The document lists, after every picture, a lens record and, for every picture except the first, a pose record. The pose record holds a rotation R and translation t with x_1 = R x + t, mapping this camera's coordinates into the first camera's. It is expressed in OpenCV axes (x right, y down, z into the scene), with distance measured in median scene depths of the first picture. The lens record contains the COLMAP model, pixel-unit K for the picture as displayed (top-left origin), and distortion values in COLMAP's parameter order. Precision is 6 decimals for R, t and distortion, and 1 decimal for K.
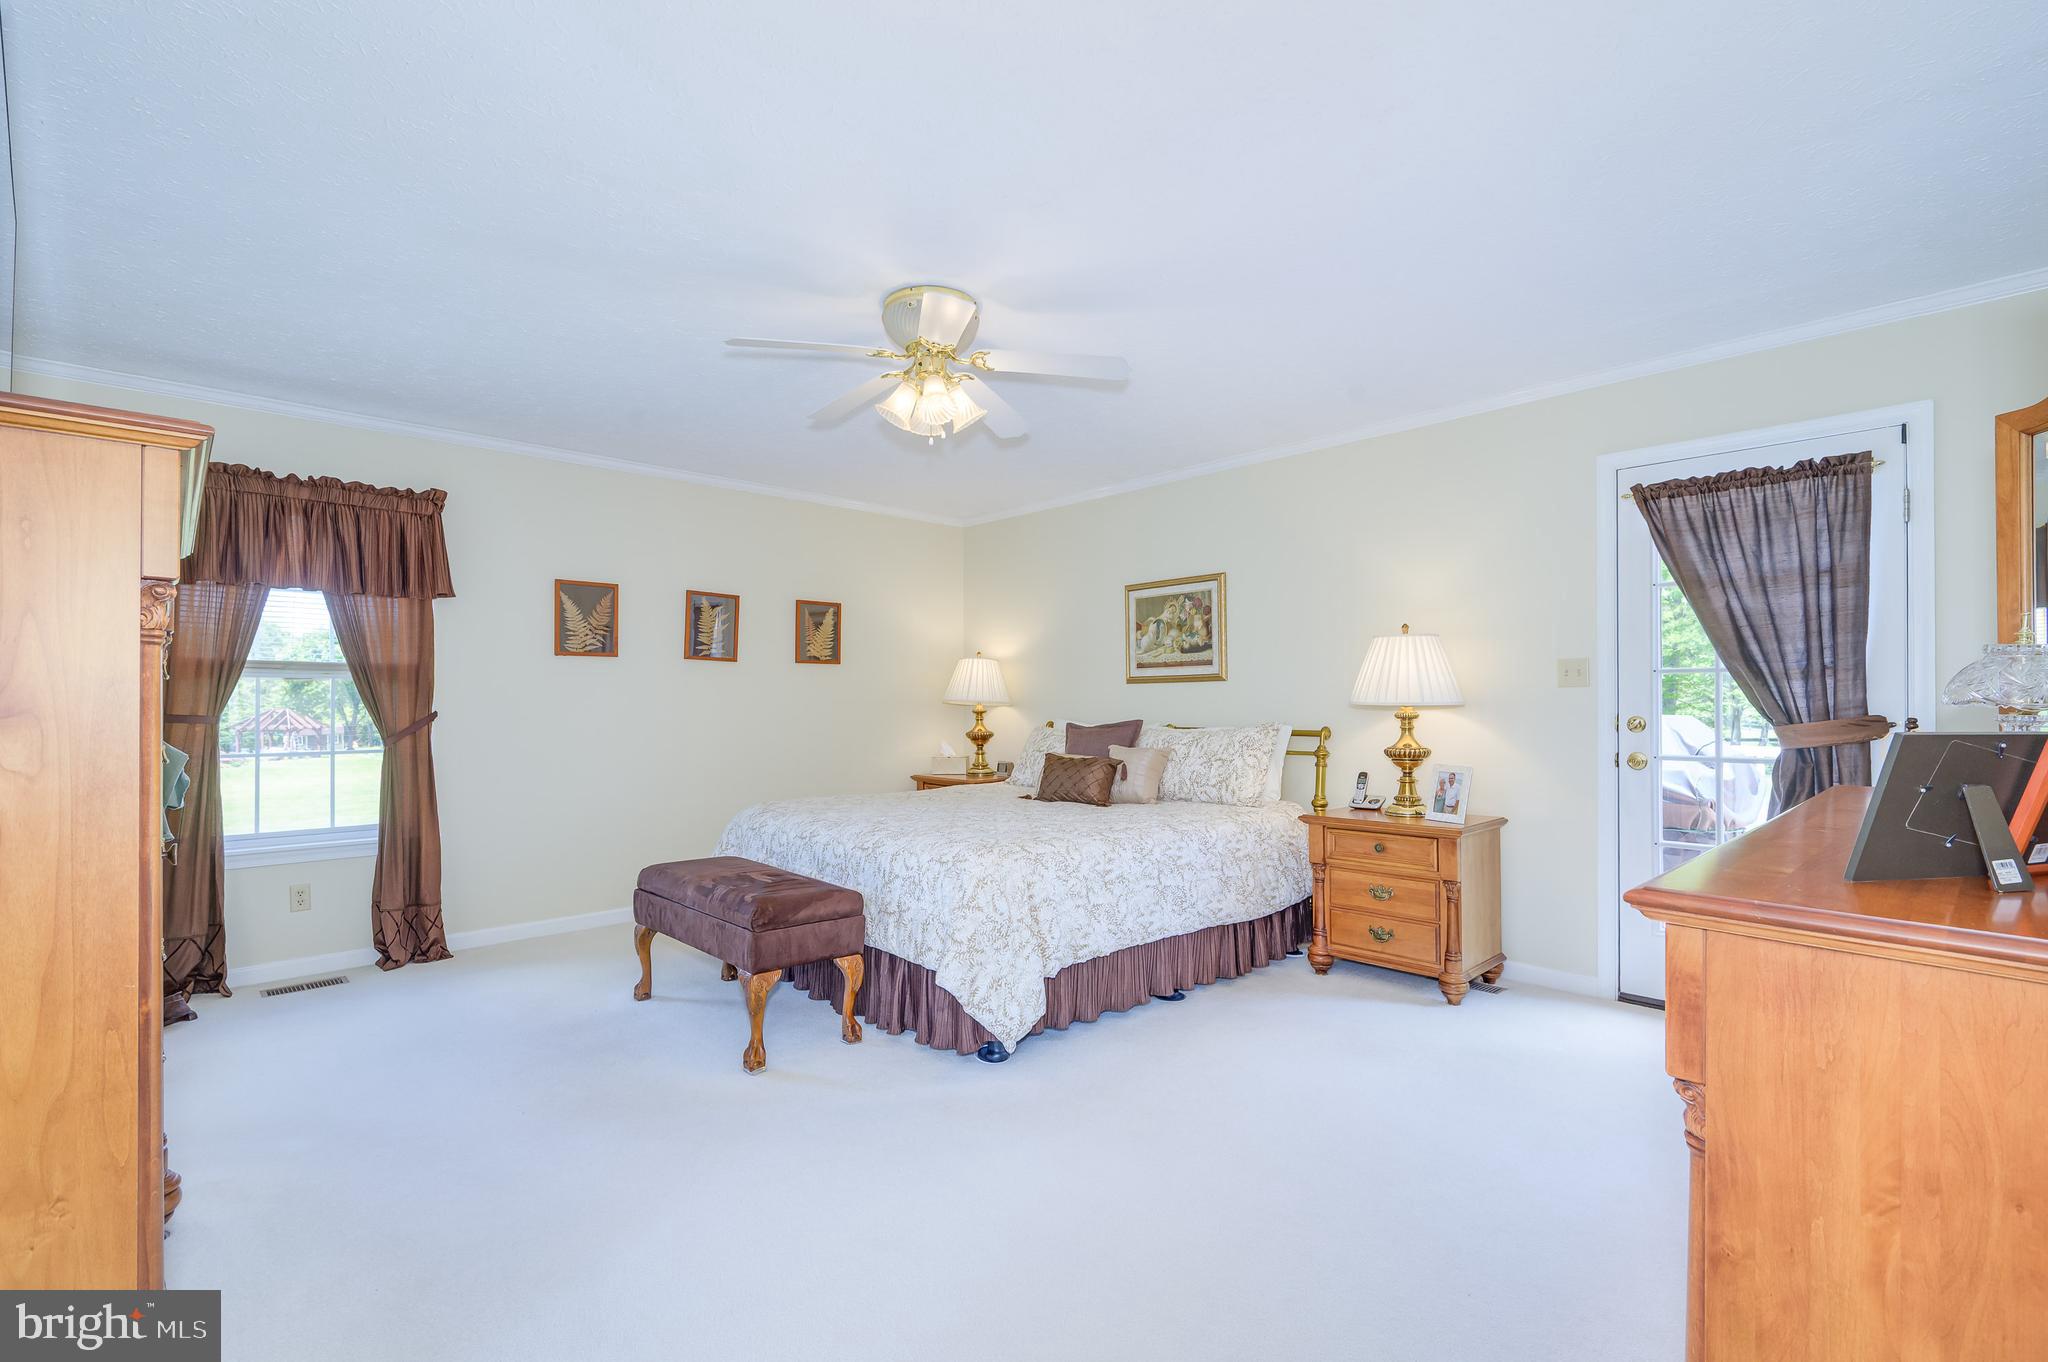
lens RADIAL K [[920.7, 0, 1027.7], [0, 920.7, 693.7], [0, 0, 1]] dist [0.003647, 0.000325]
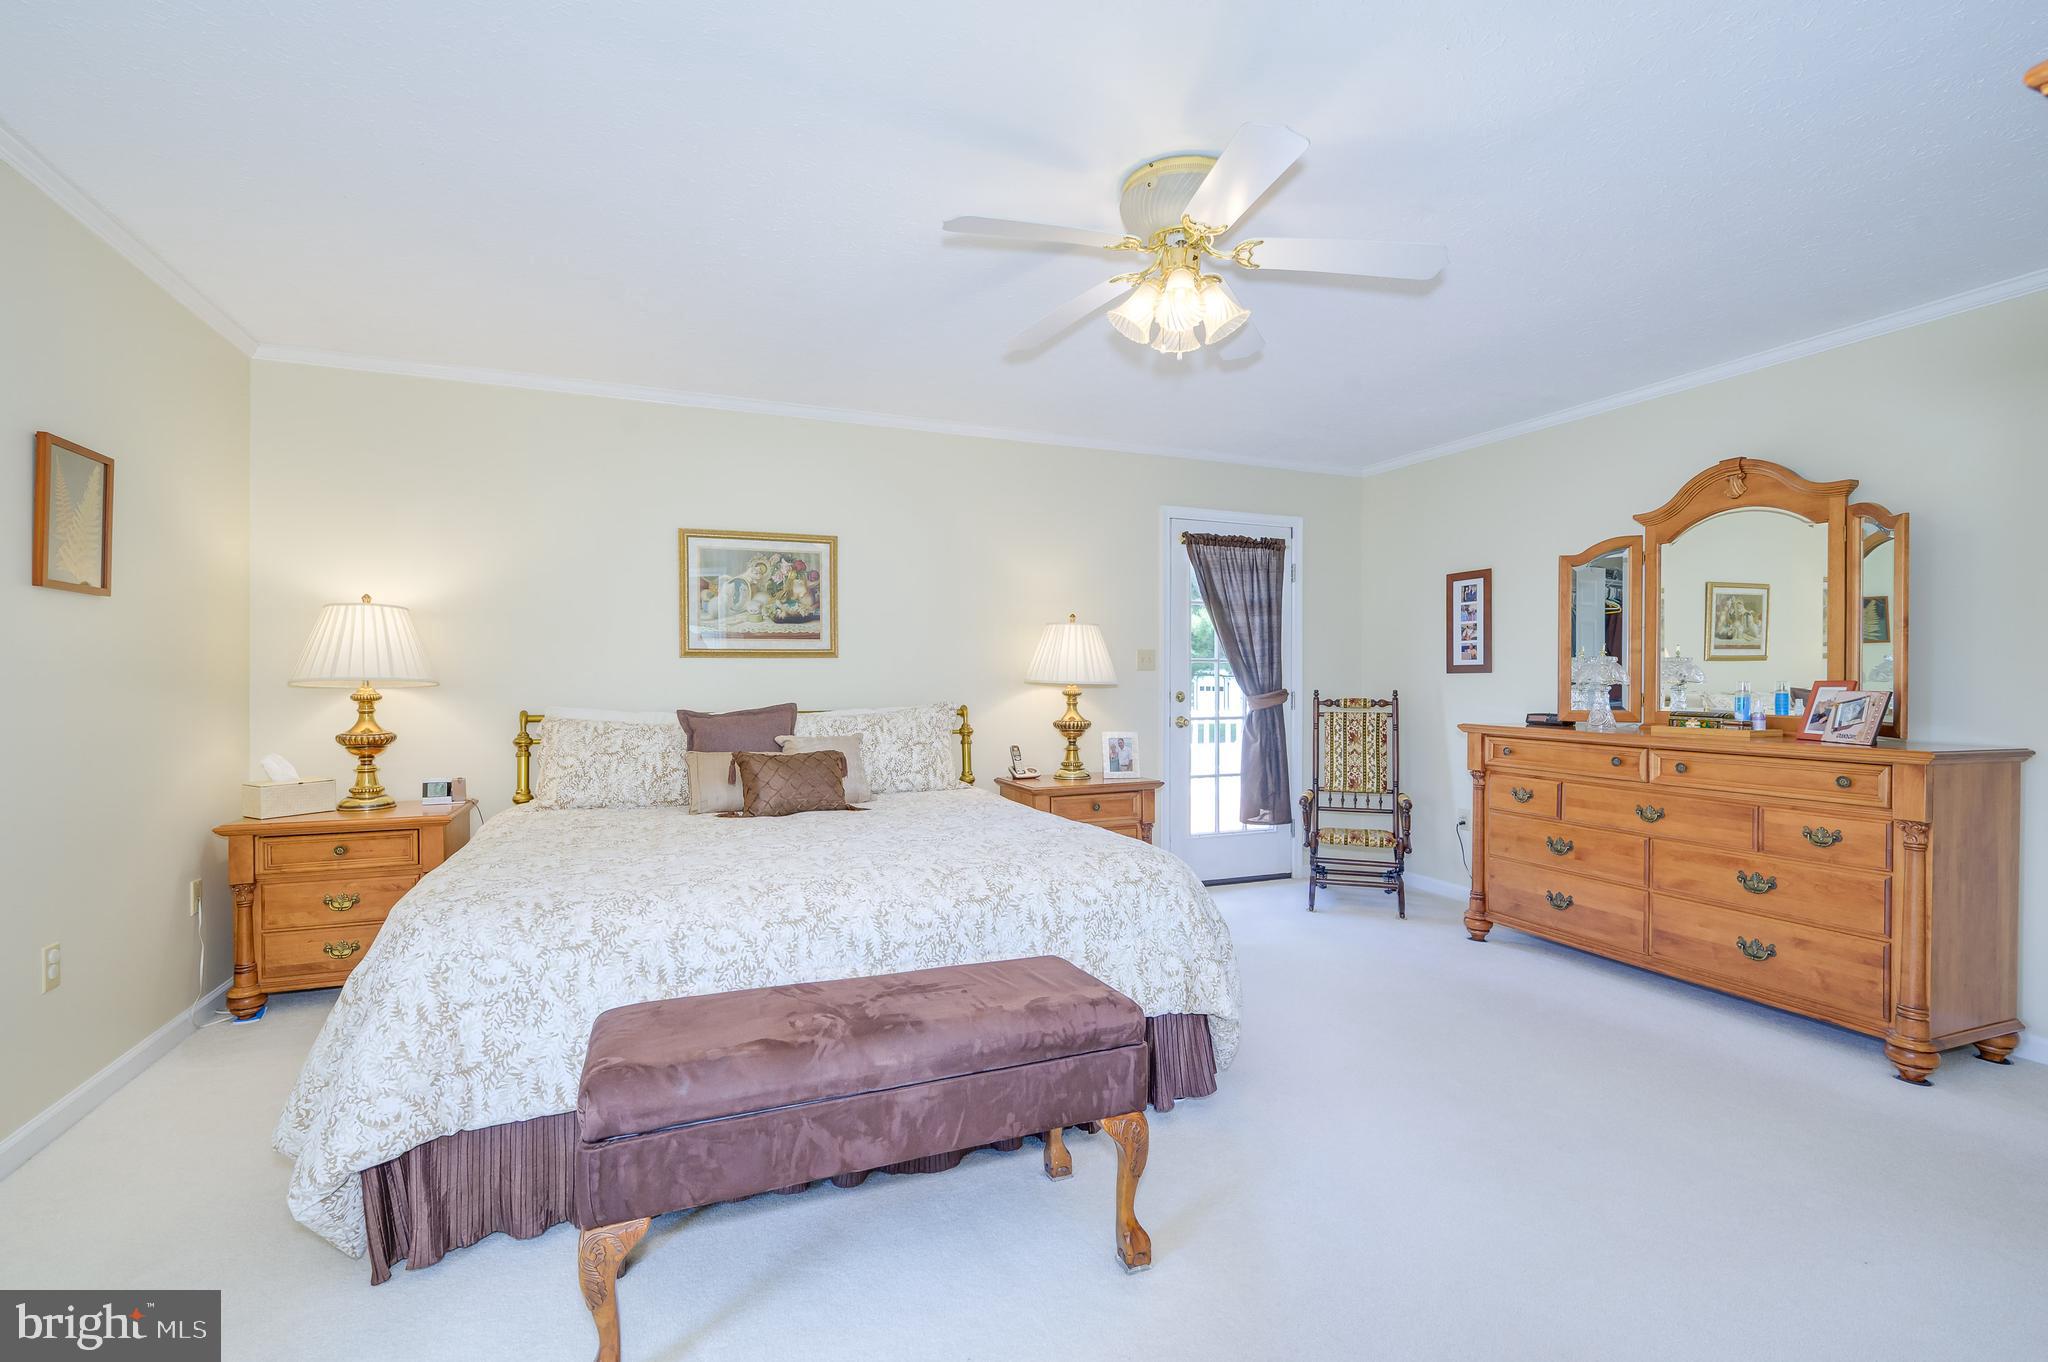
lens RADIAL K [[919.1, 0, 1033.3], [0, 919.1, 693.9], [0, 0, 1]] dist [0.001182, 0.000445]
pose [[0.351971, -0.015428, 0.935884, -0.546067], [-0.008630, 0.999768, 0.019727, 0.001752], [-0.935971, -0.015020, 0.351756, 0.499828]]
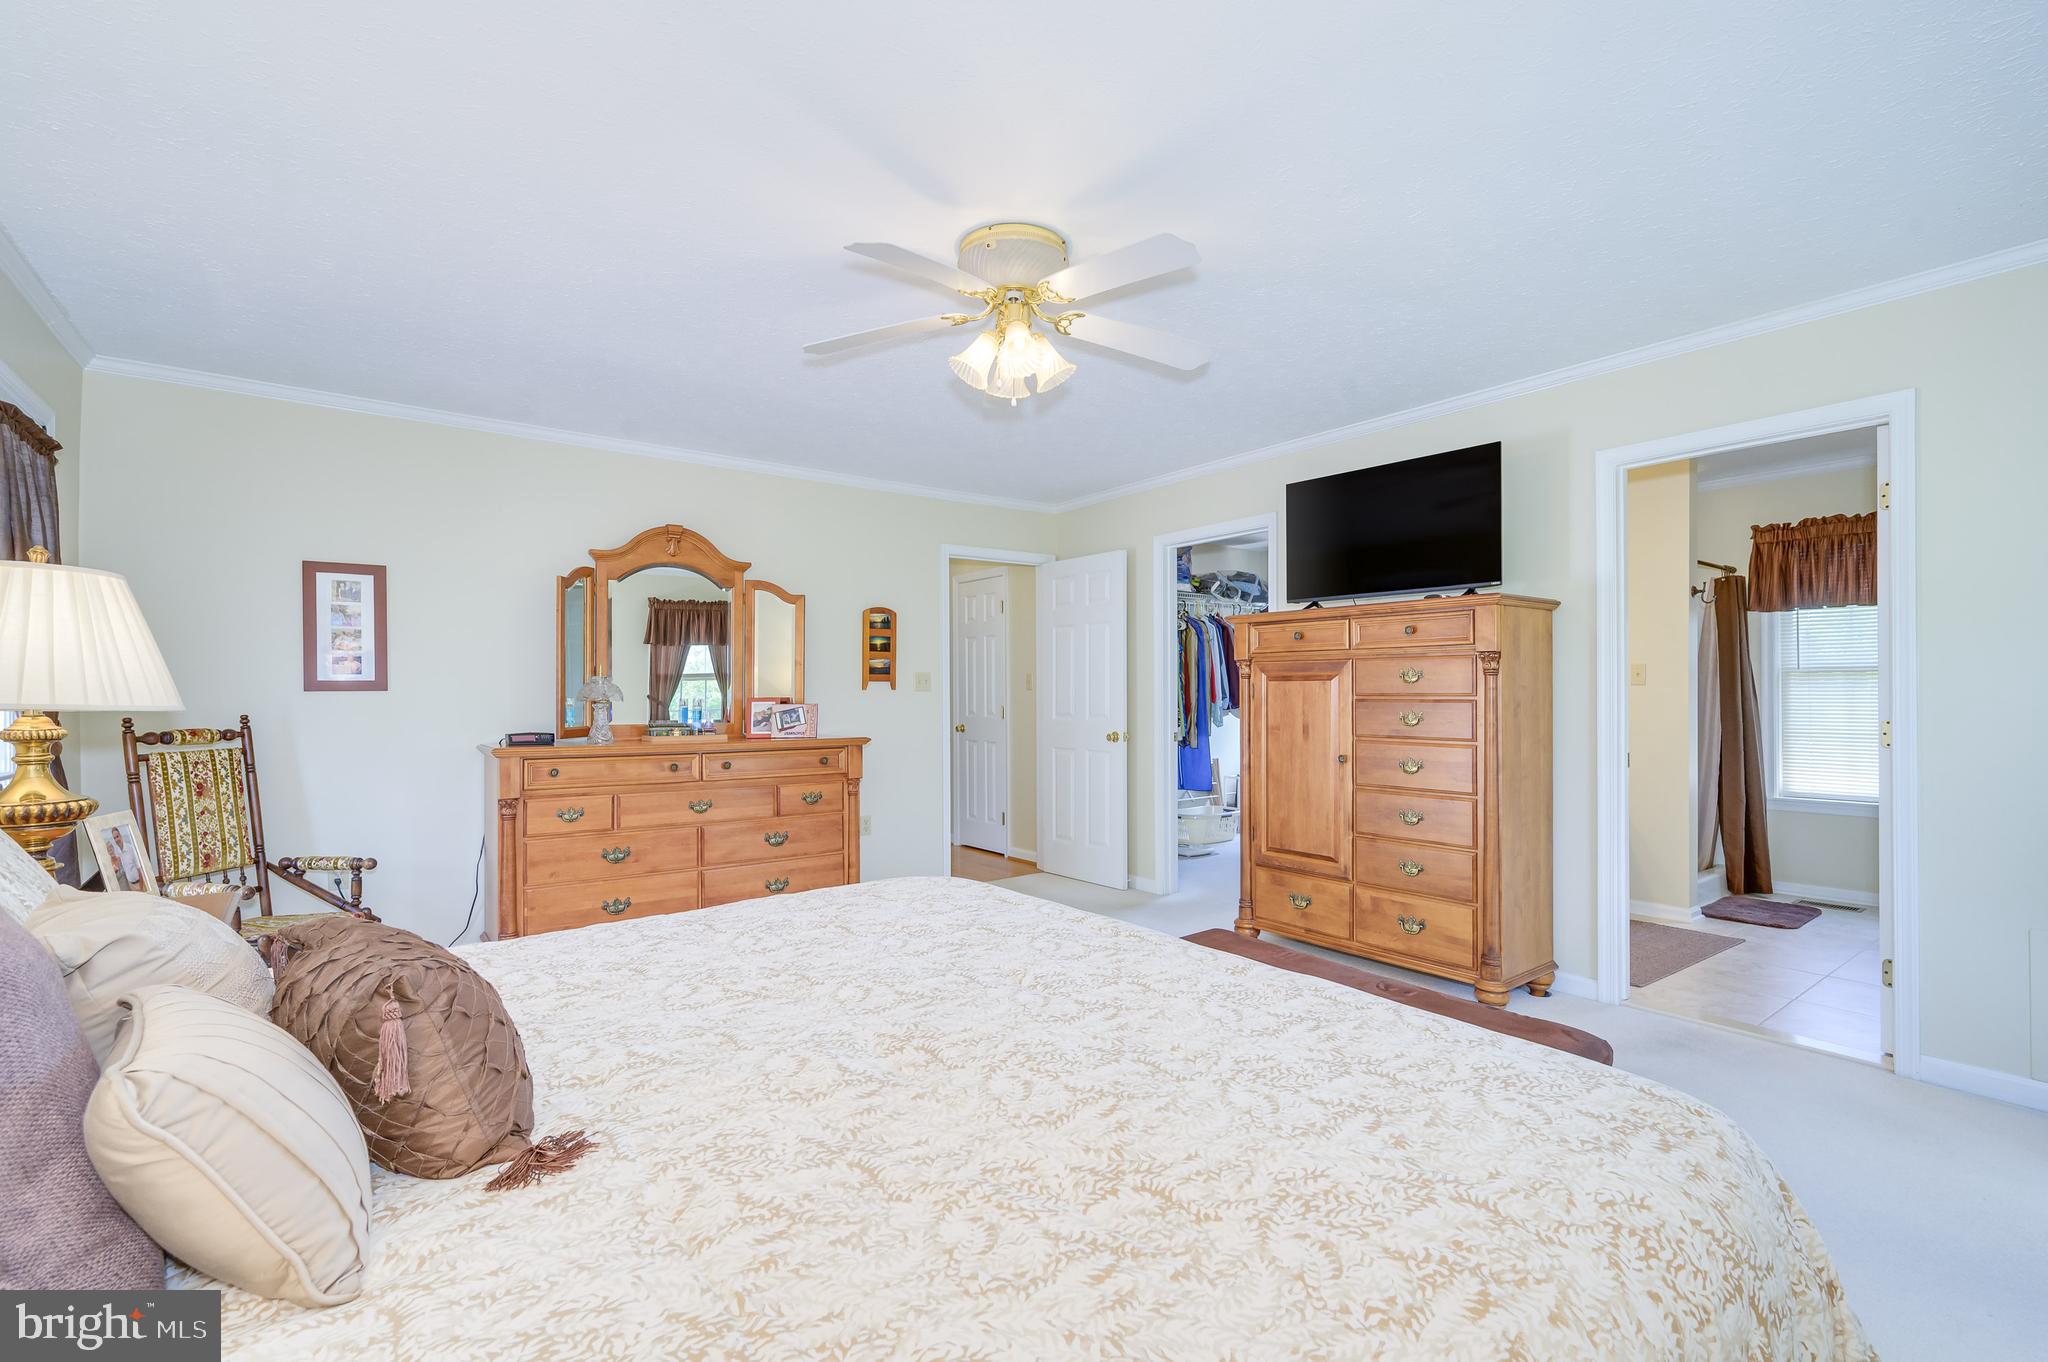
lens RADIAL K [[911.8, 0, 1035.1], [0, 911.8, 692.0], [0, 0, 1]] dist [0.001364, -0.000004]
pose [[-0.994630, 0.004335, 0.103401, -0.129332], [0.003103, 0.999922, -0.012071, 0.007026], [-0.103445, -0.011686, -0.994566, 1.118912]]
